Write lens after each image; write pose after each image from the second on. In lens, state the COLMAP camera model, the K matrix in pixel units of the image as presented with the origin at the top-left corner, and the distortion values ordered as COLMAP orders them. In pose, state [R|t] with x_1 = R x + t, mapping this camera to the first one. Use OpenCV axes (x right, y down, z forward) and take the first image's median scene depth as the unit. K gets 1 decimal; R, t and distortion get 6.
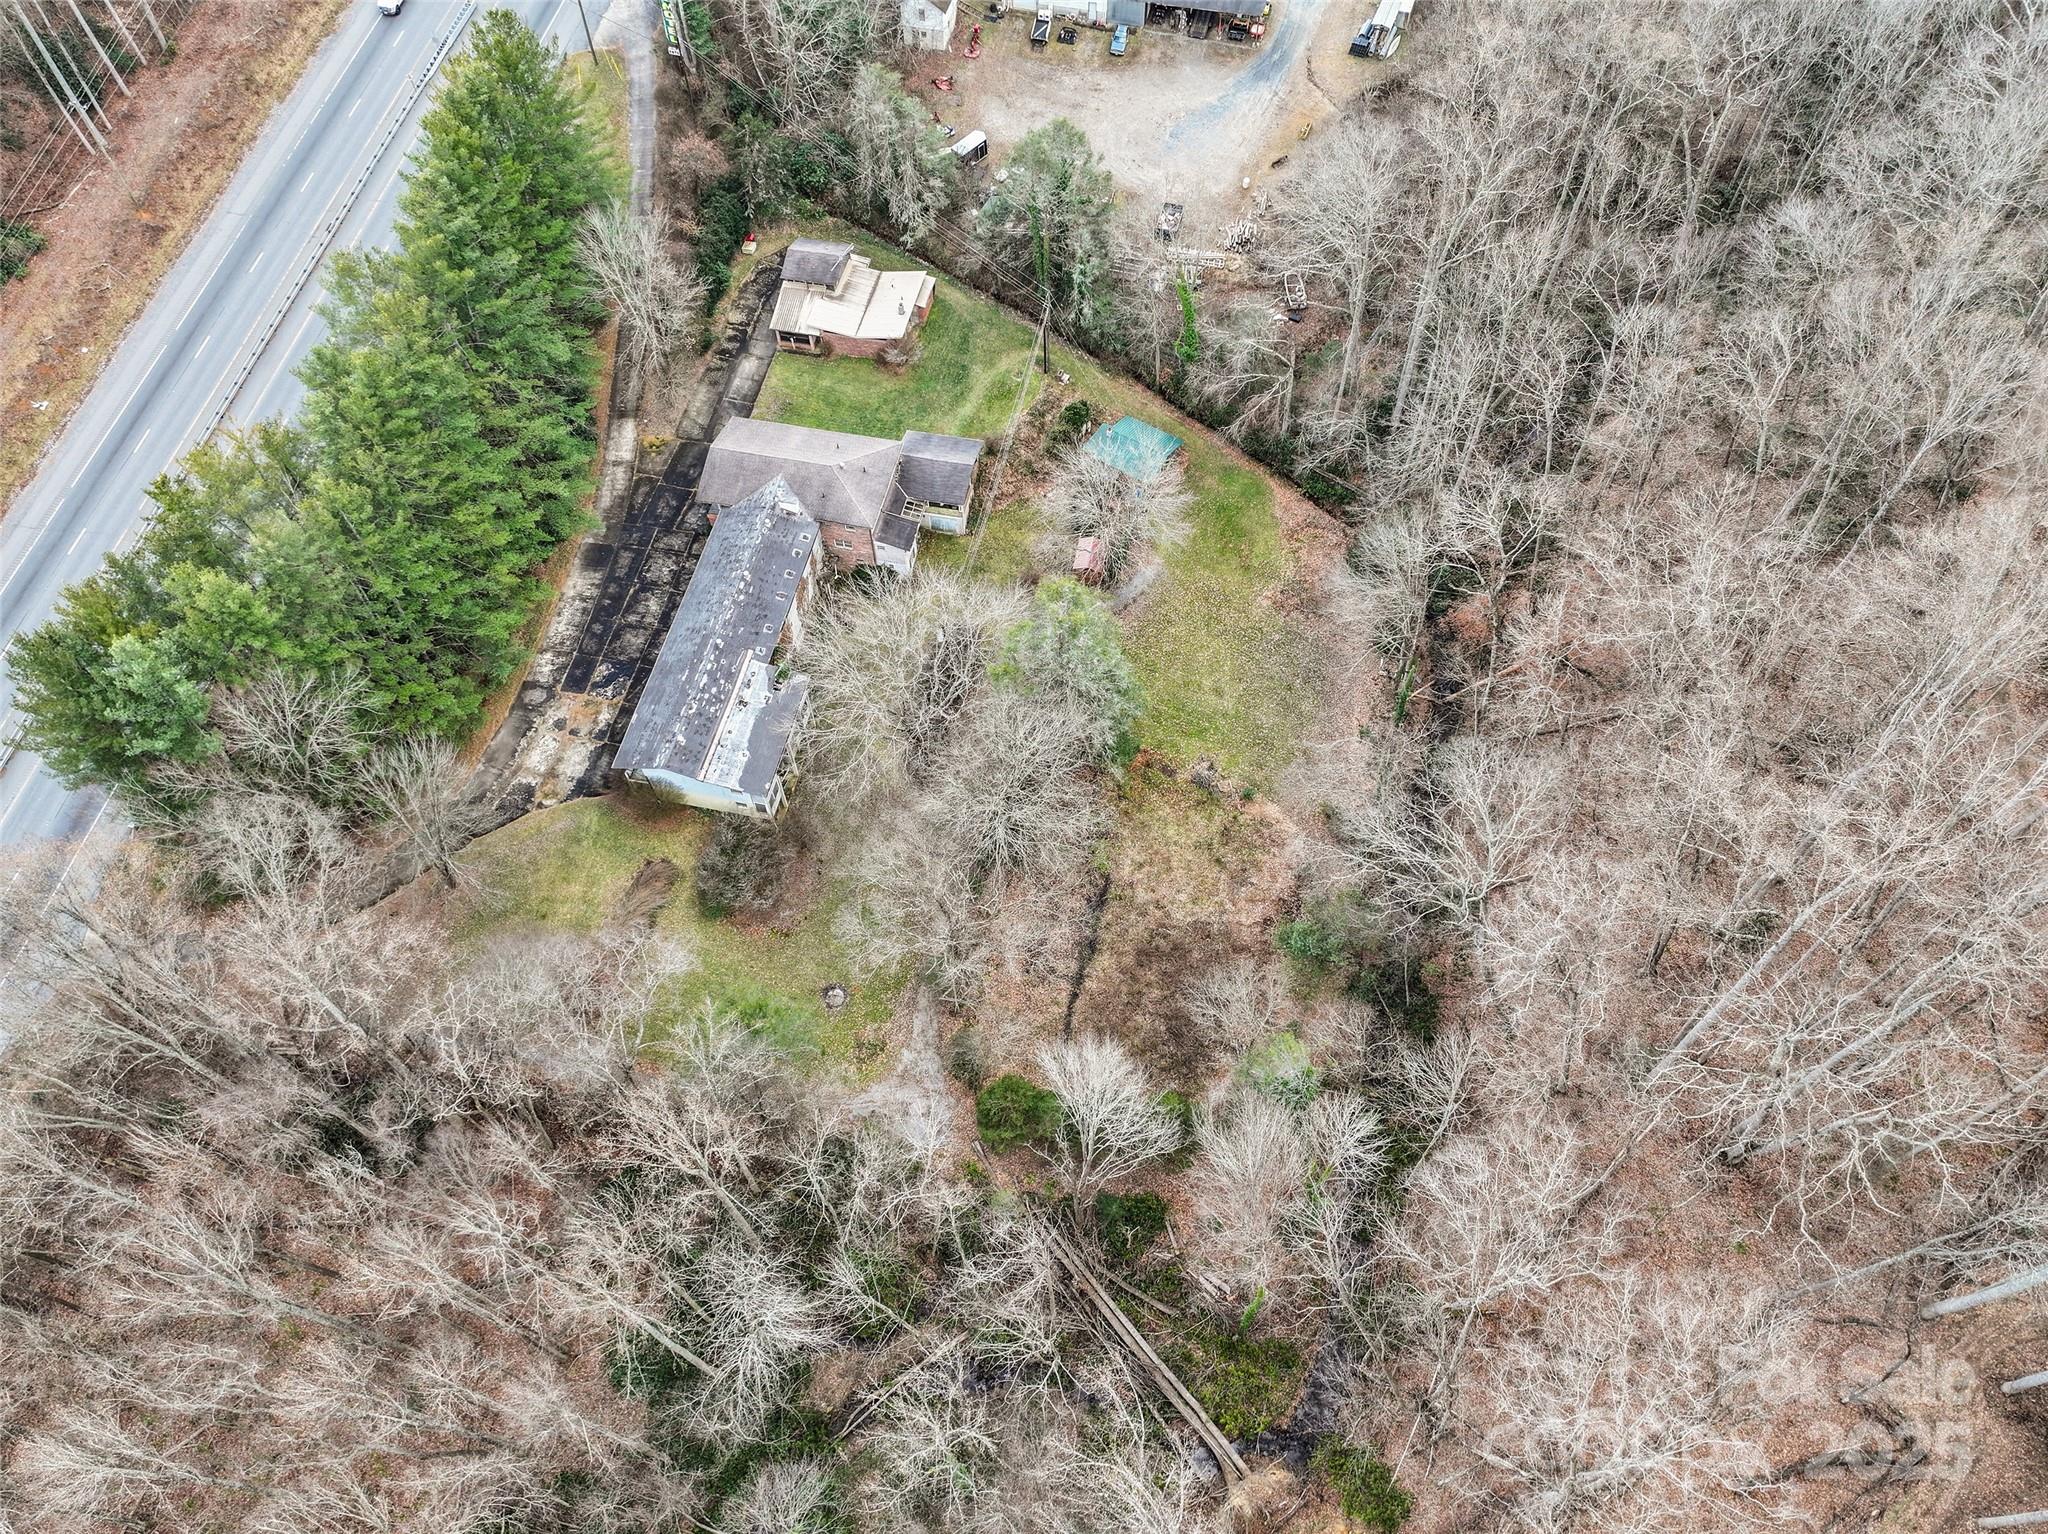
lens RADIAL K [[1435.2, 0, 1032.6], [0, 1435.2, 762.7], [0, 0, 1]] dist [0.000125, 0.010455]
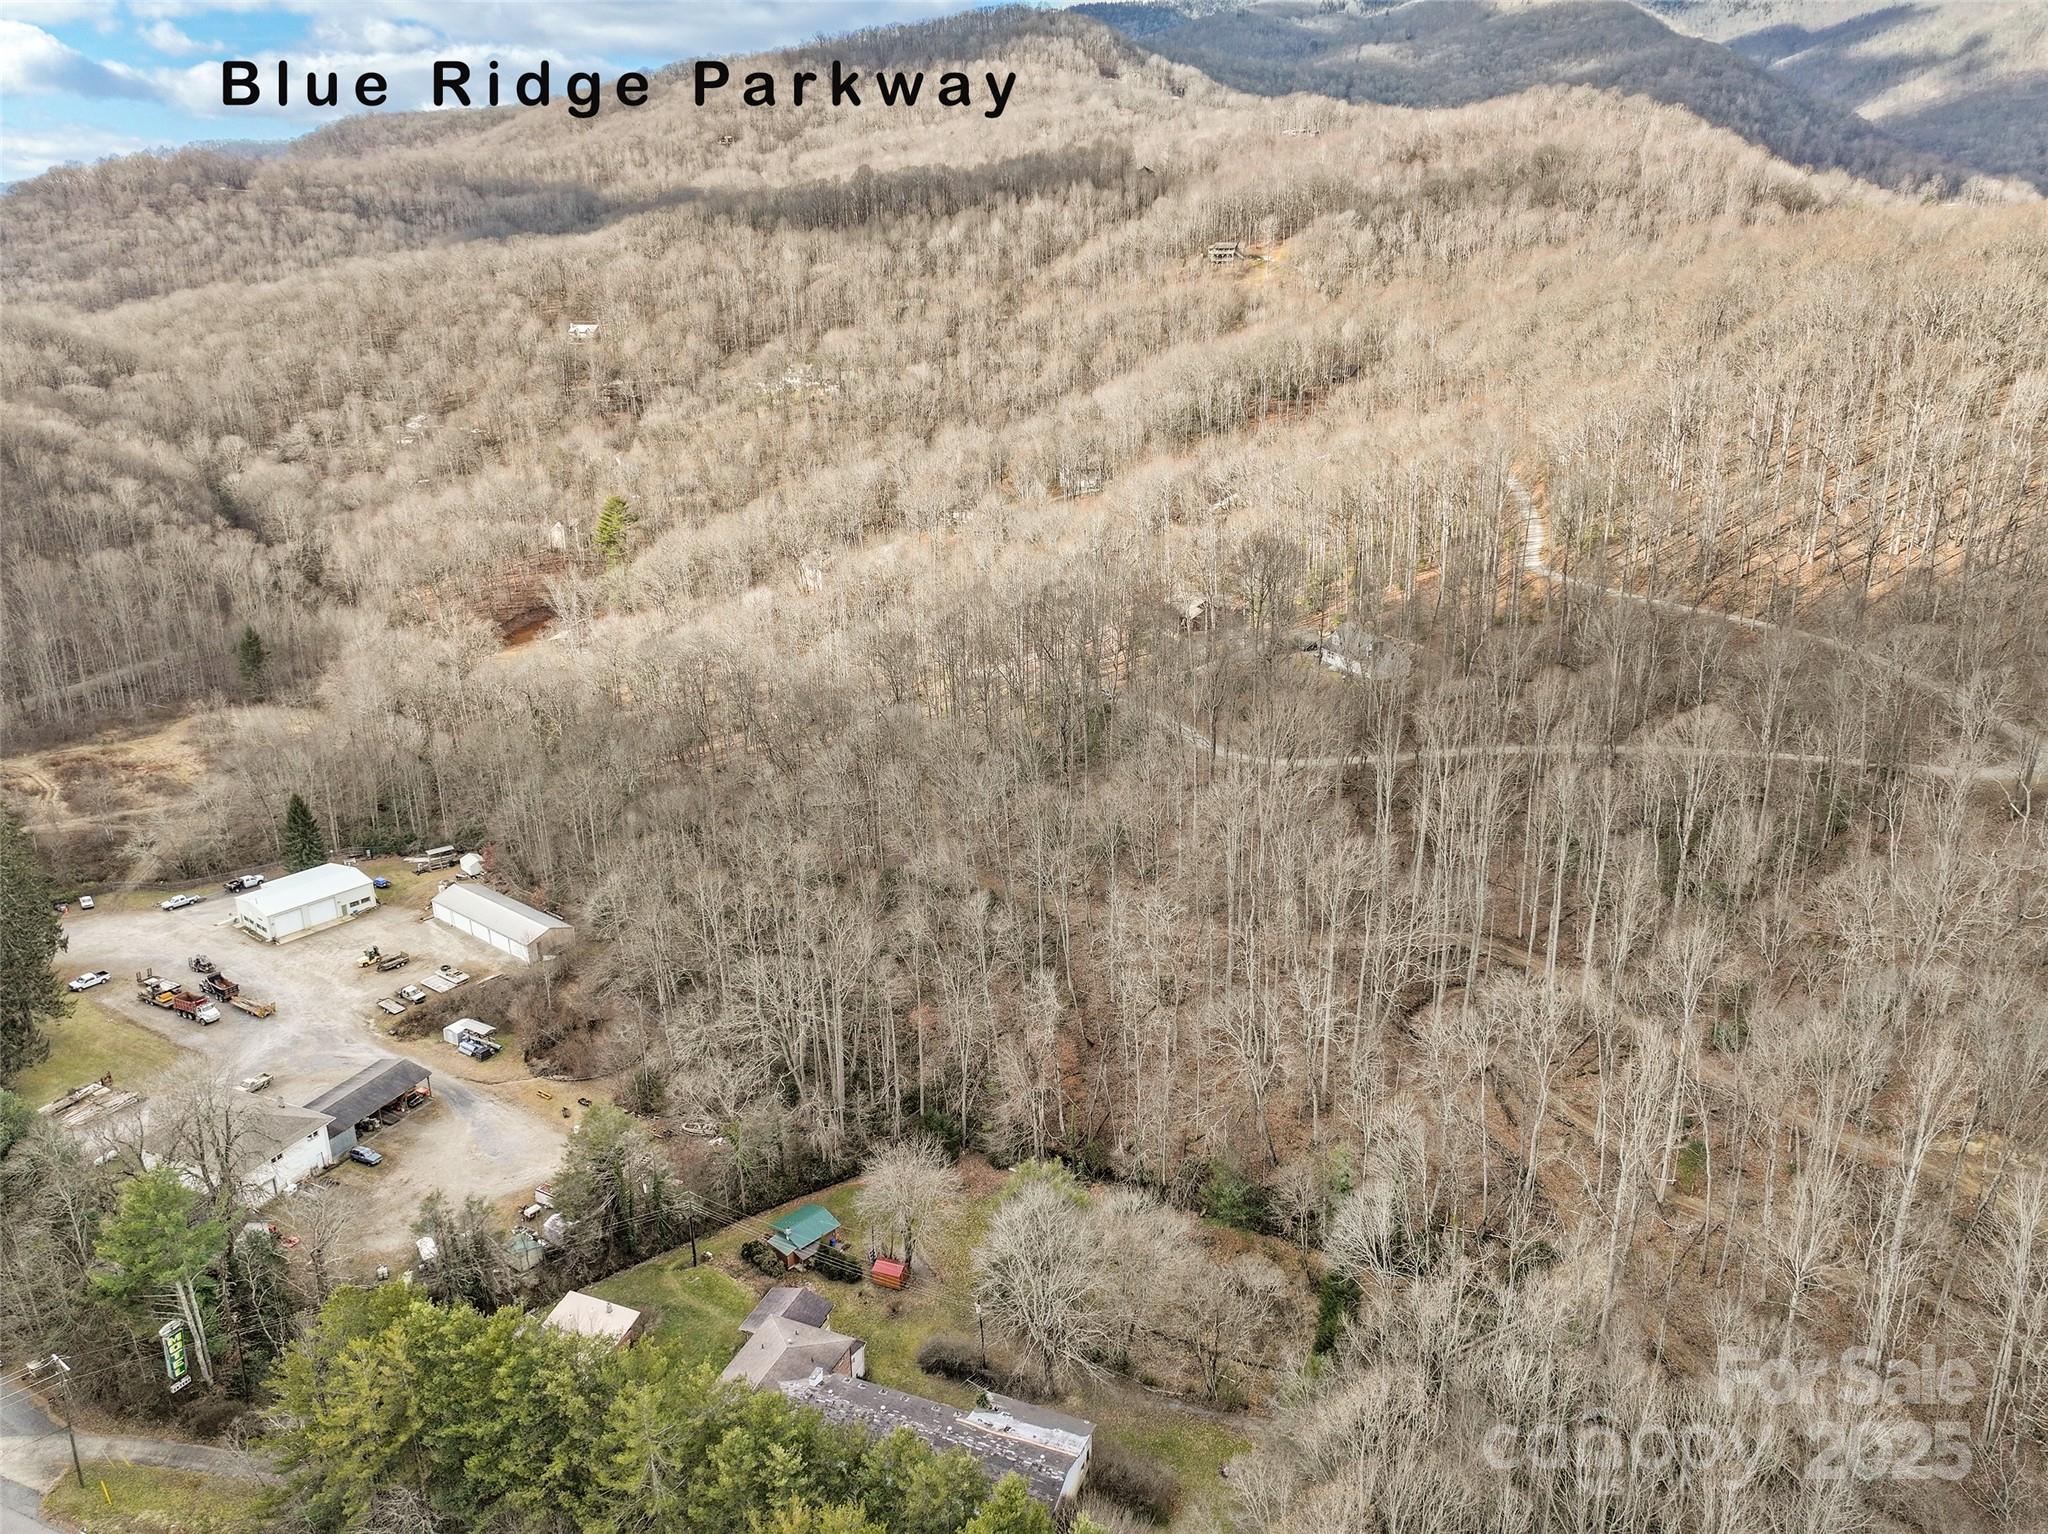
lens RADIAL K [[1435.2, 0, 1032.6], [0, 1435.2, 762.7], [0, 0, 1]] dist [0.000125, 0.010455]
pose [[0.170300, -0.310077, 0.935334, -1.029164], [0.849563, 0.527106, 0.020060, -0.305315], [-0.499240, 0.791209, 0.353196, 0.111399]]
